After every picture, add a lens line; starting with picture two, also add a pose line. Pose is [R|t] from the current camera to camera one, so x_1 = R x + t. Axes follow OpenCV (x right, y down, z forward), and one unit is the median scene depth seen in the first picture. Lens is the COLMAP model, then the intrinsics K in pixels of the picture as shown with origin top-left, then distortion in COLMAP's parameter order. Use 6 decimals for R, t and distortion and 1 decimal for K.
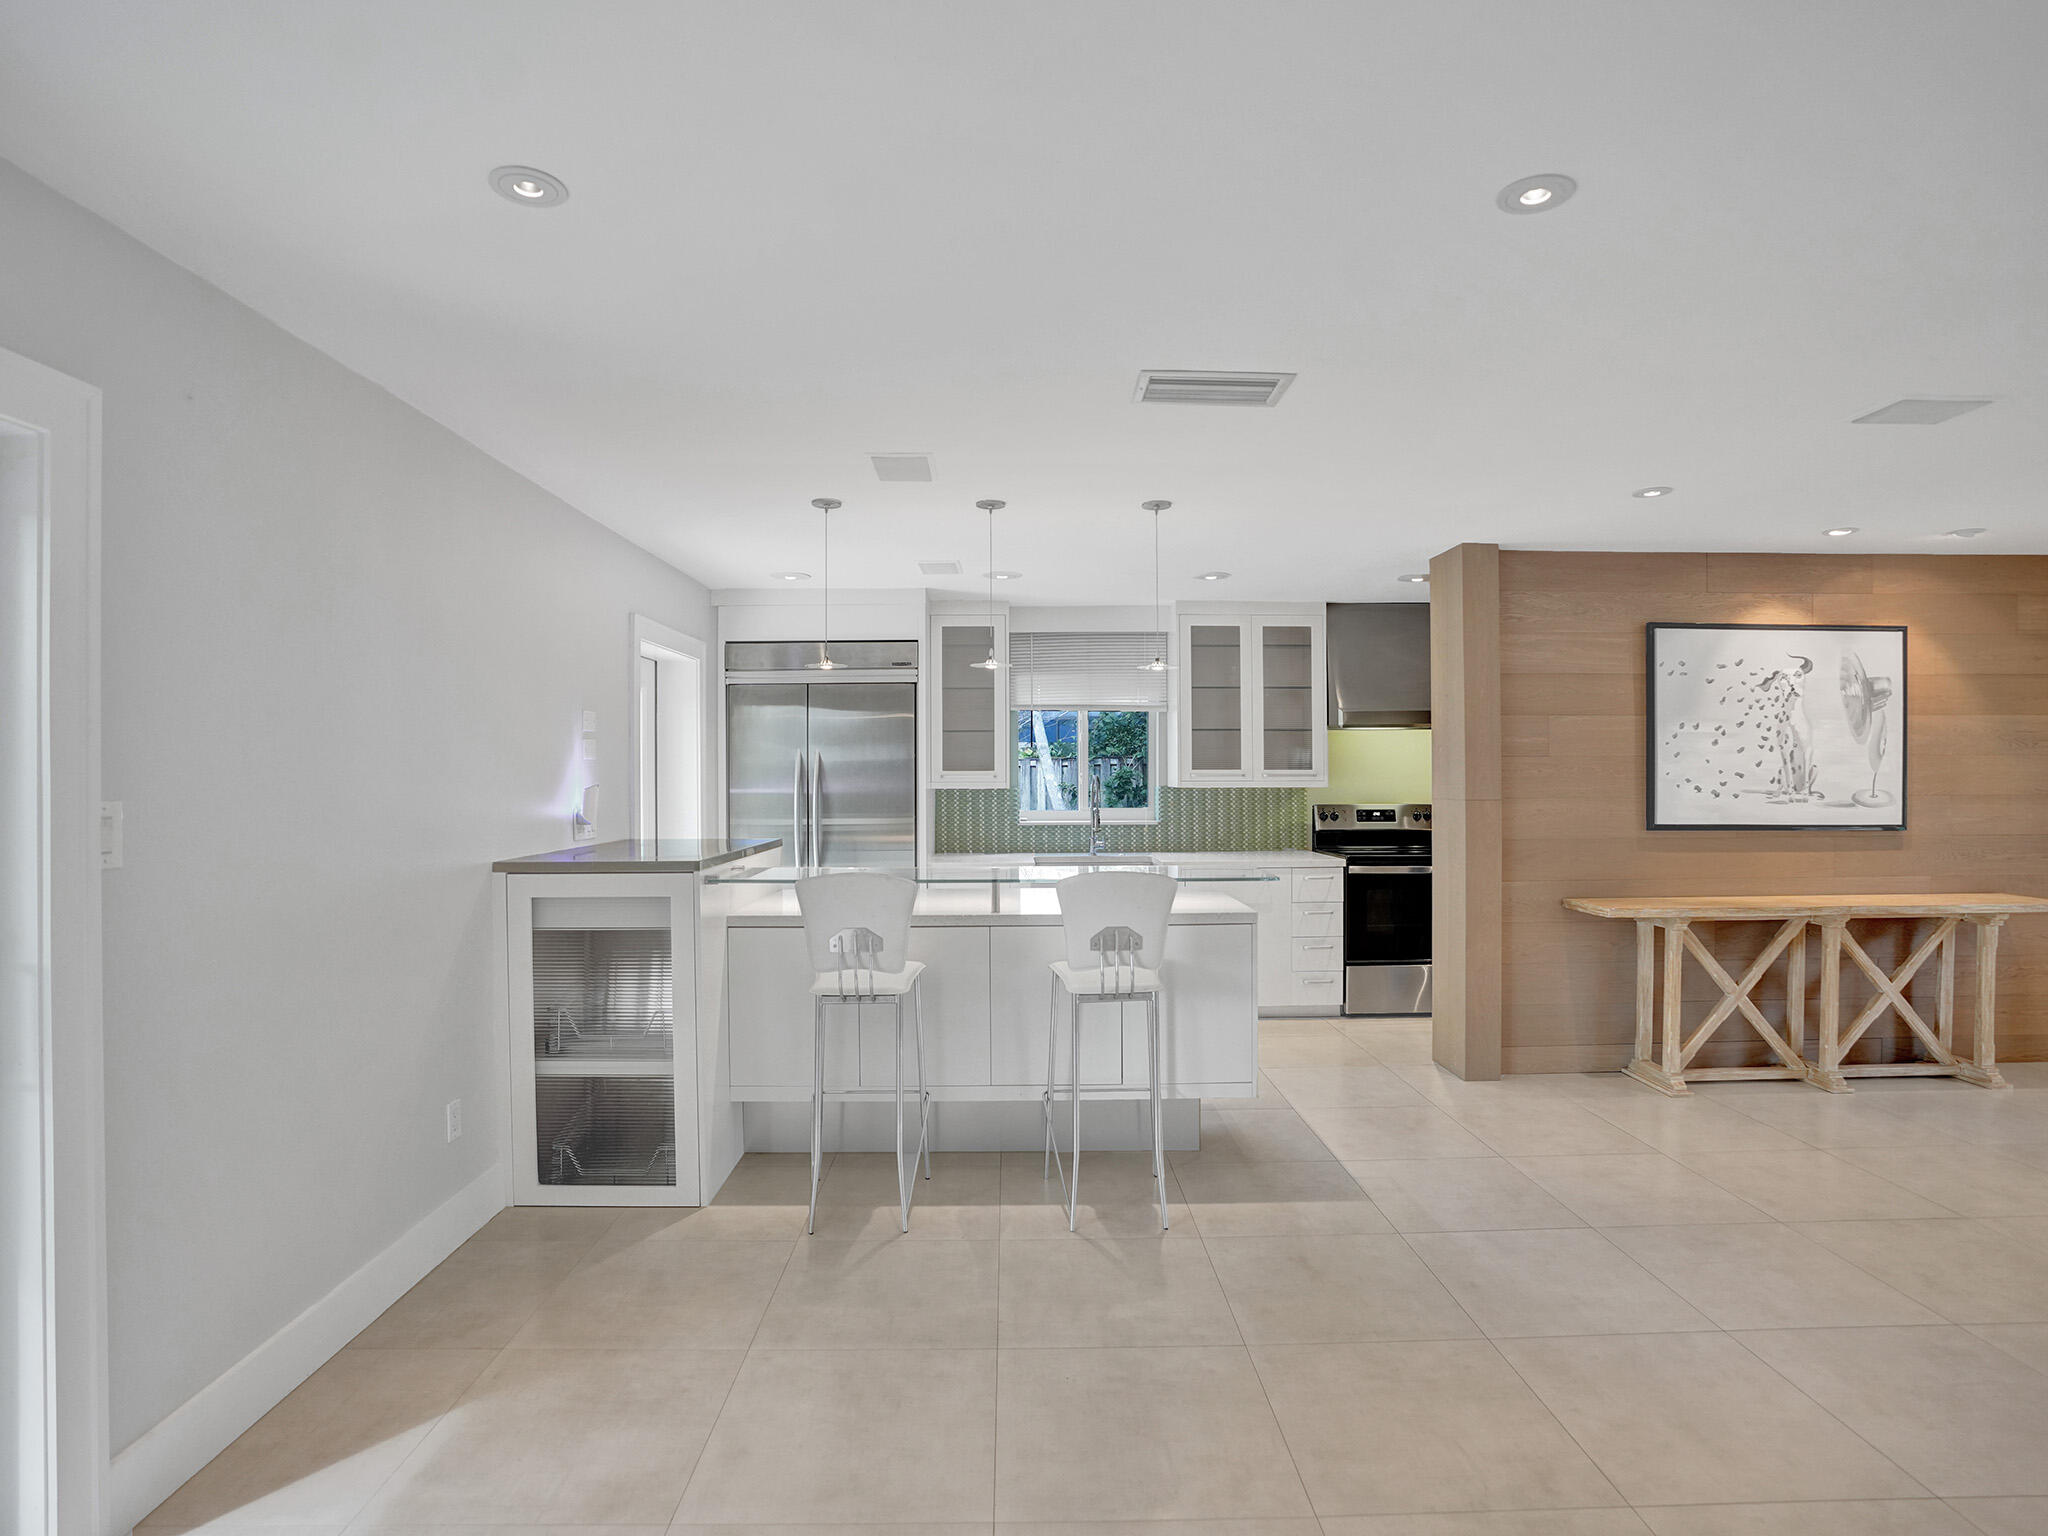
lens RADIAL K [[1067.4, 0, 1014.5], [0, 1067.4, 768.4], [0, 0, 1]] dist [-0.069870, 0.031060]
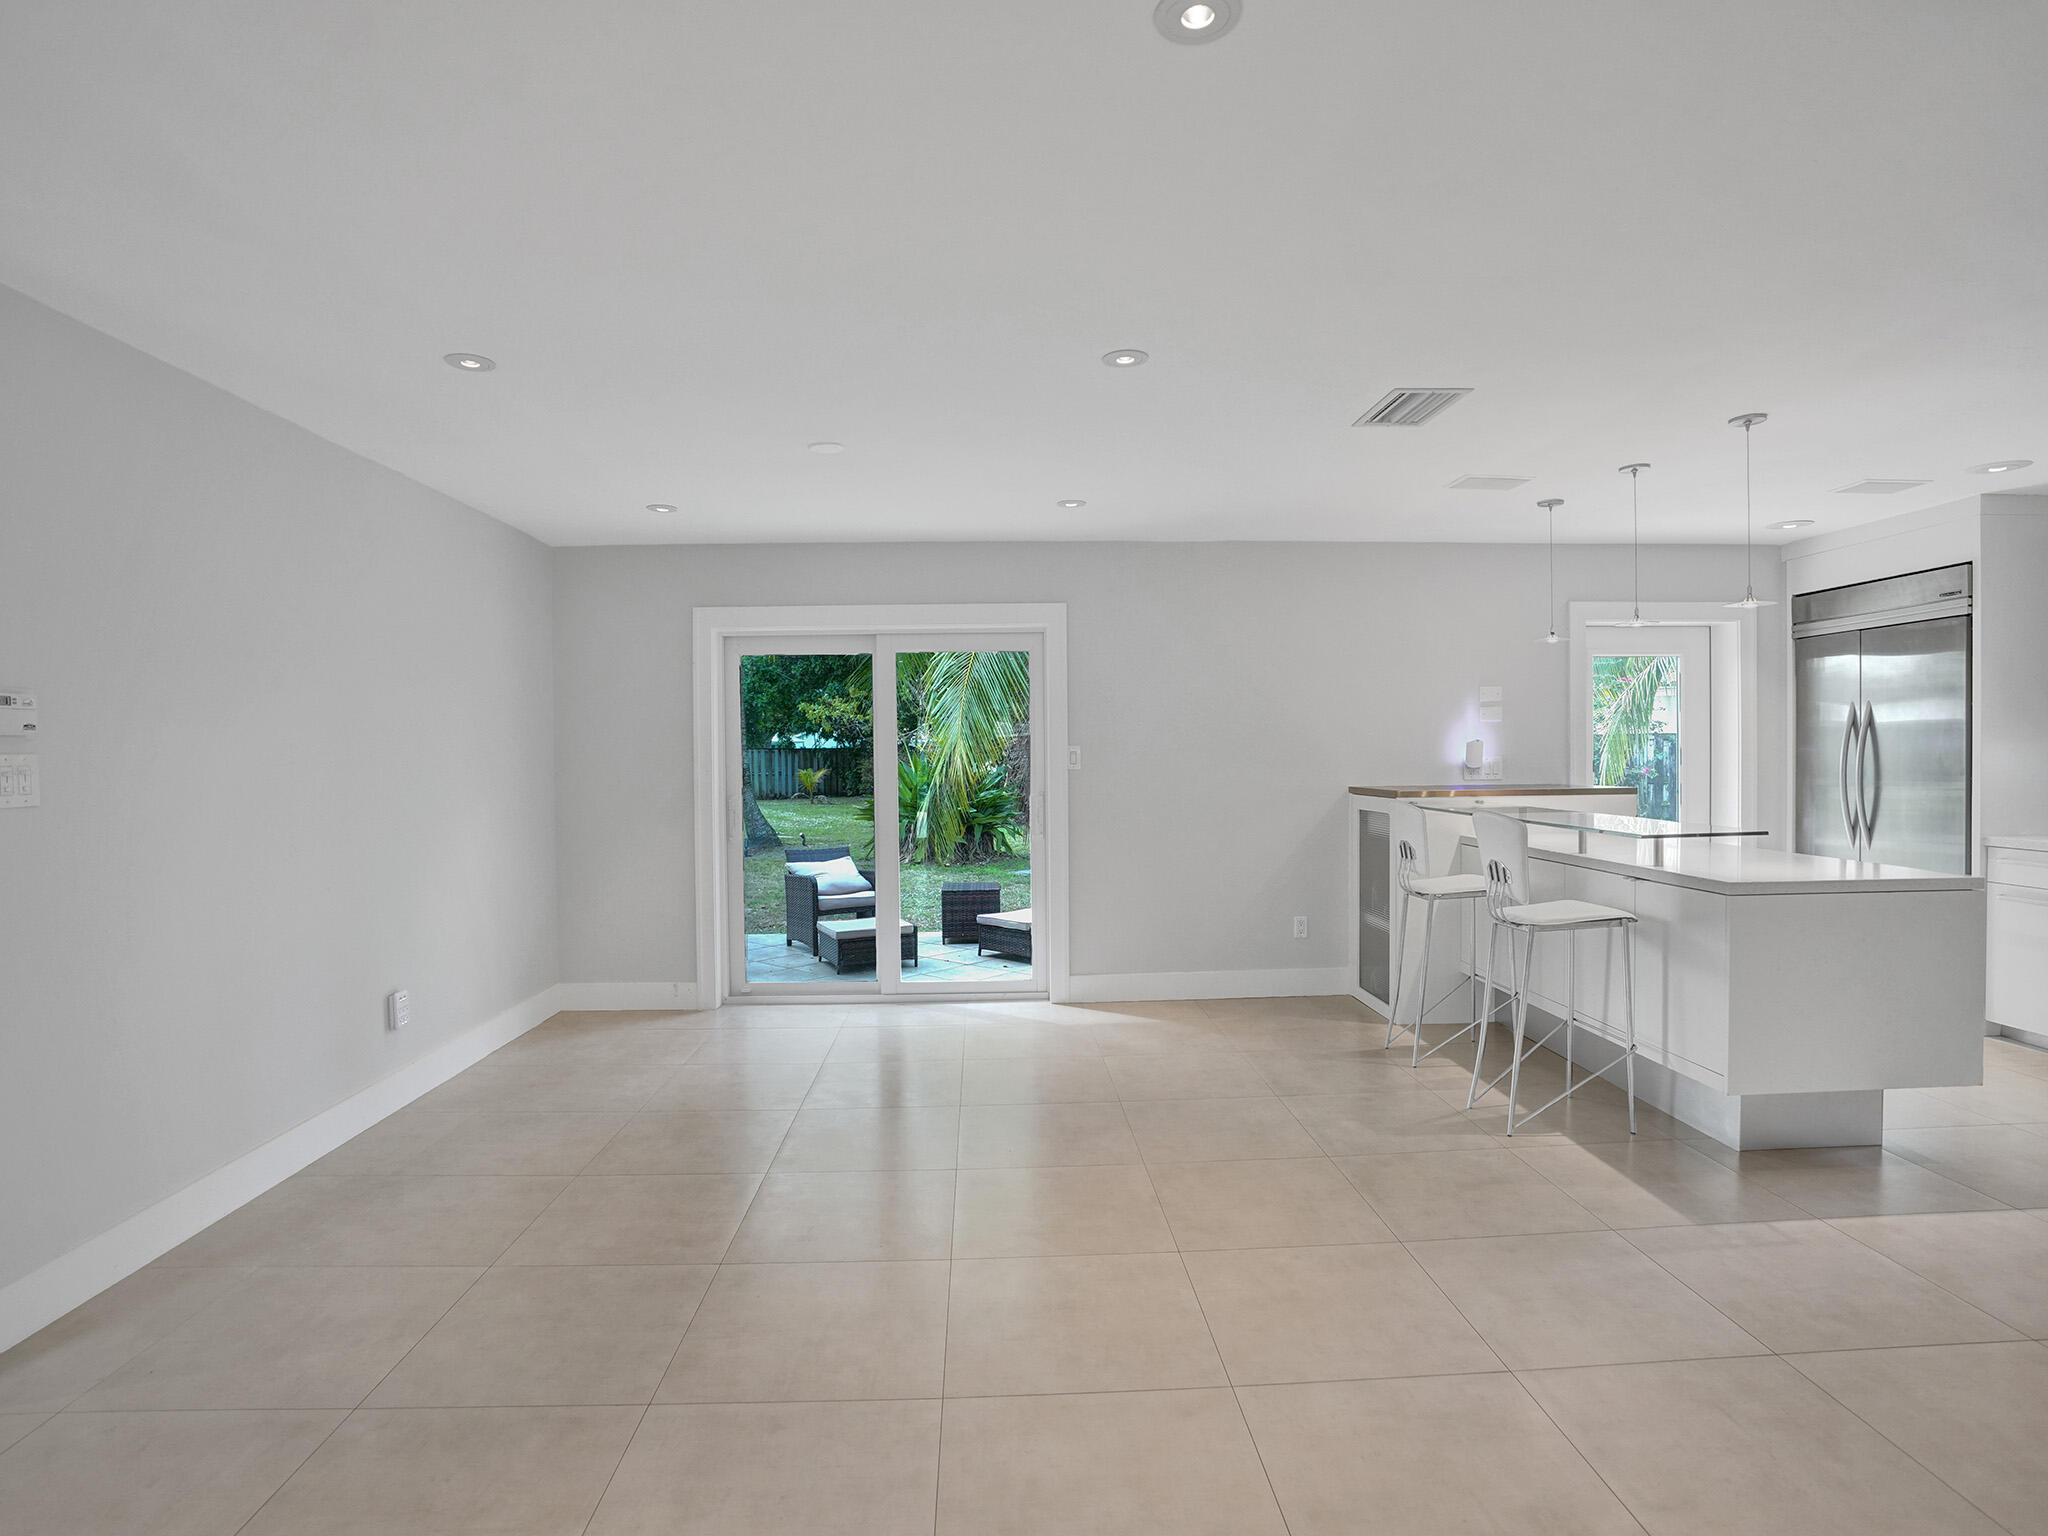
lens RADIAL K [[1067.4, 0, 1014.5], [0, 1067.4, 768.4], [0, 0, 1]] dist [-0.069870, 0.031060]
pose [[0.019660, 0.020787, -0.999591, 1.066997], [0.016794, 0.999636, 0.021118, 0.014081], [0.999666, -0.017202, 0.019303, 0.400883]]
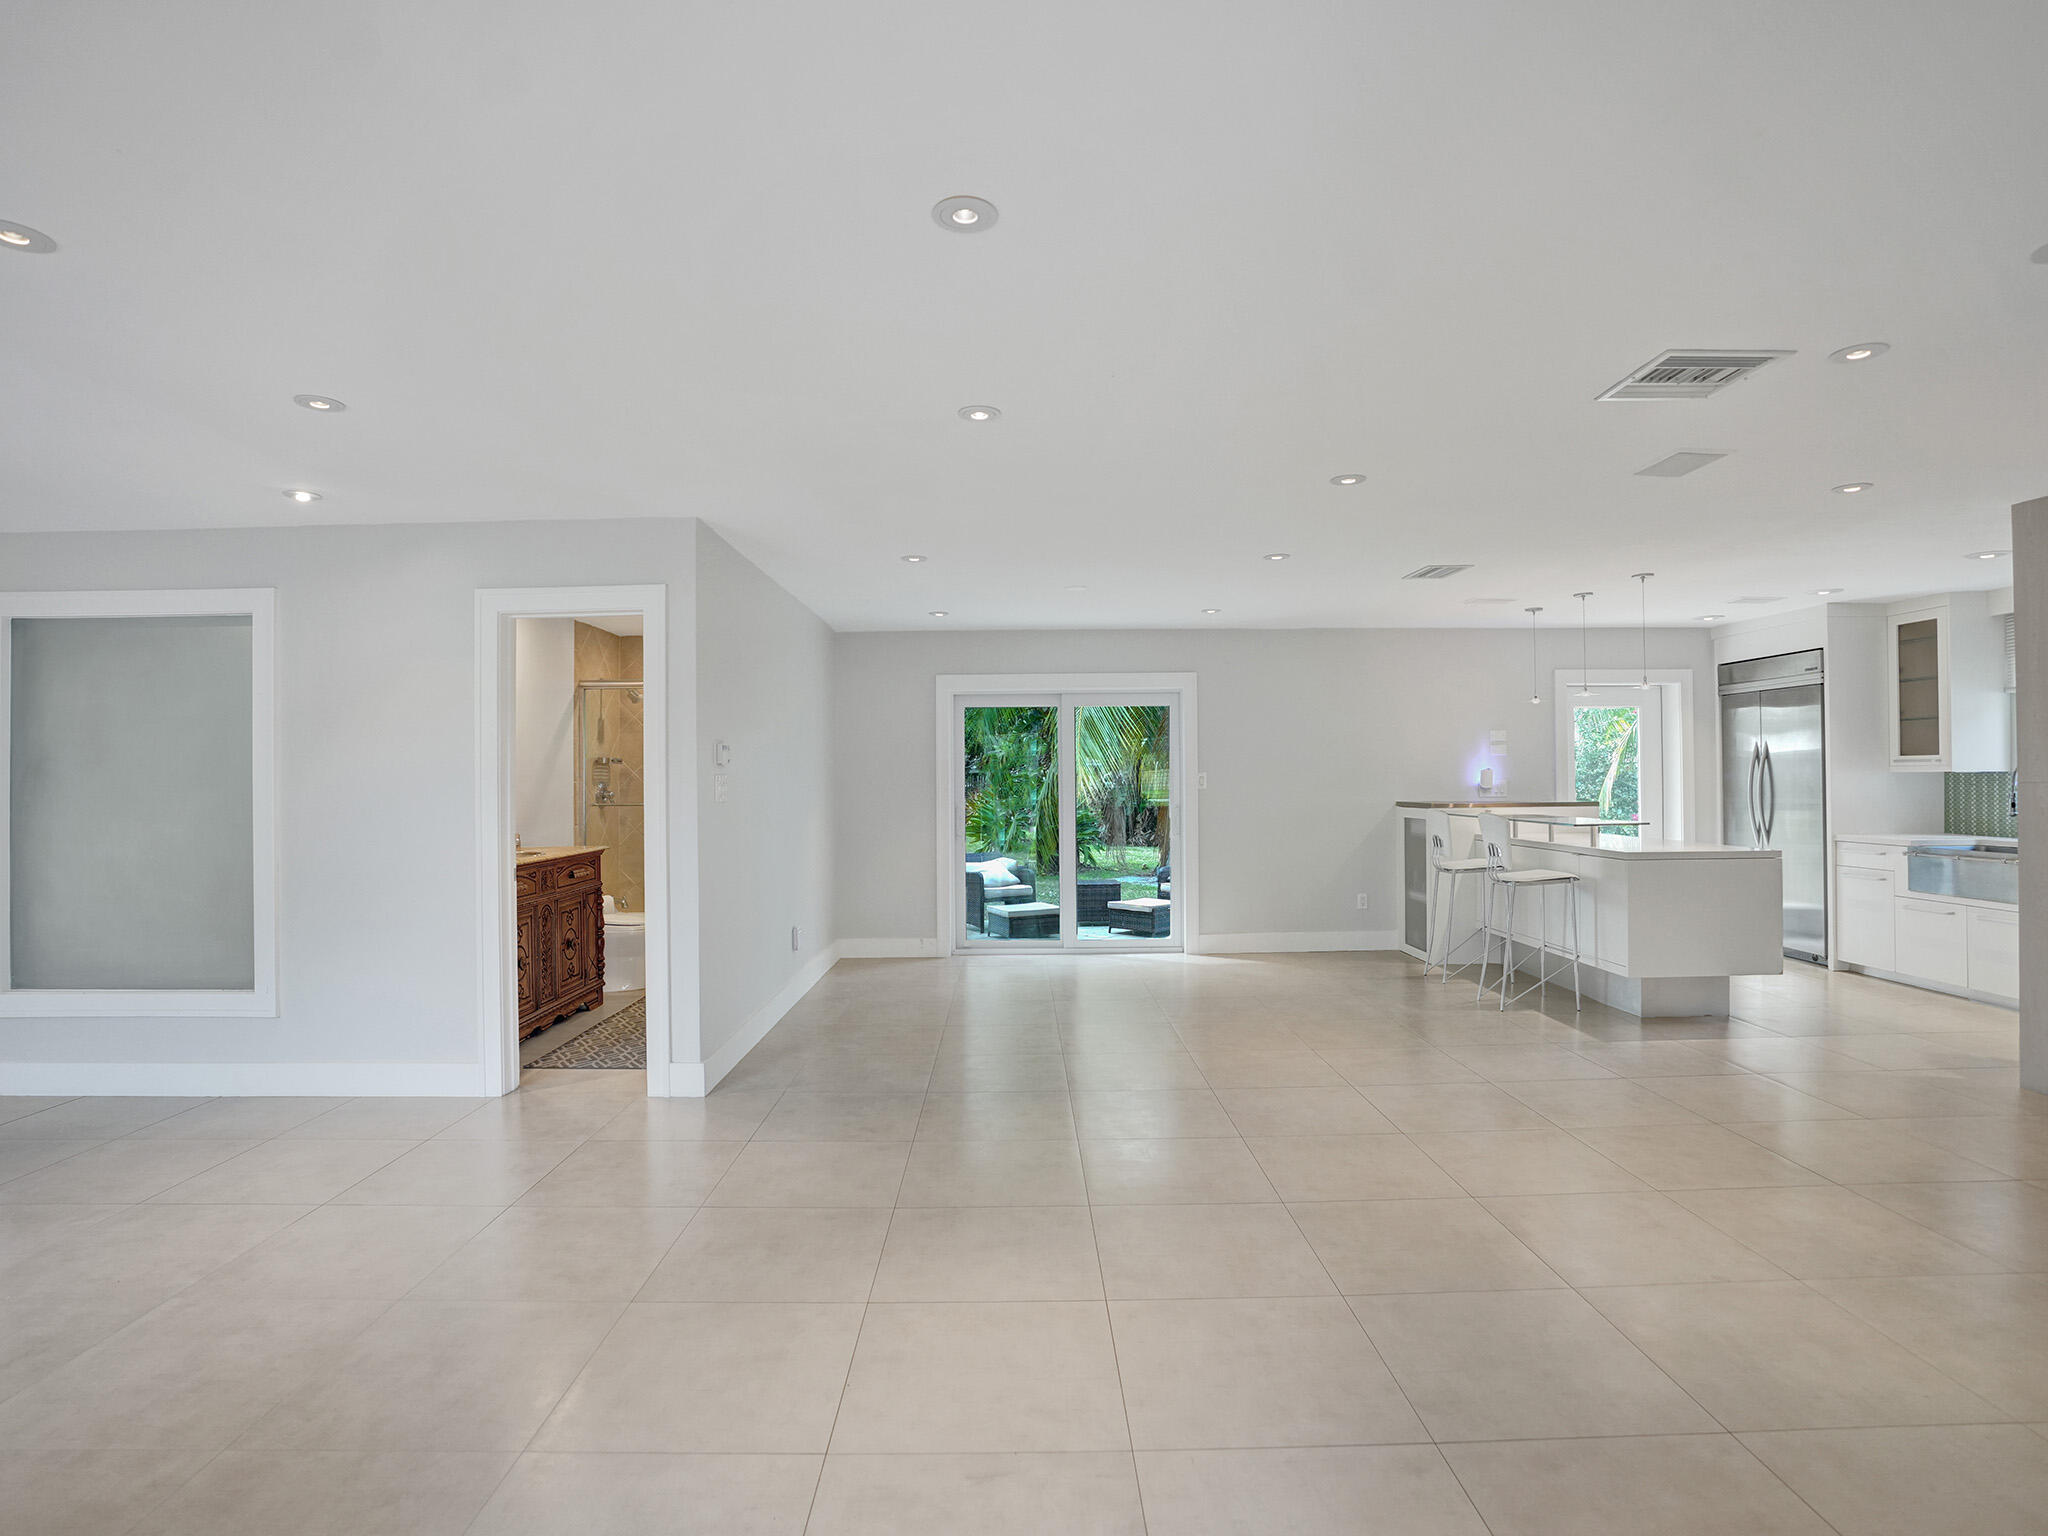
lens RADIAL K [[1067.4, 0, 1014.5], [0, 1067.4, 768.4], [0, 0, 1]] dist [-0.069870, 0.031060]
pose [[-0.011849, -0.004790, -0.999918, 1.708578], [0.014595, 0.999881, -0.004962, 0.012672], [0.999823, -0.014653, -0.011777, 0.161613]]
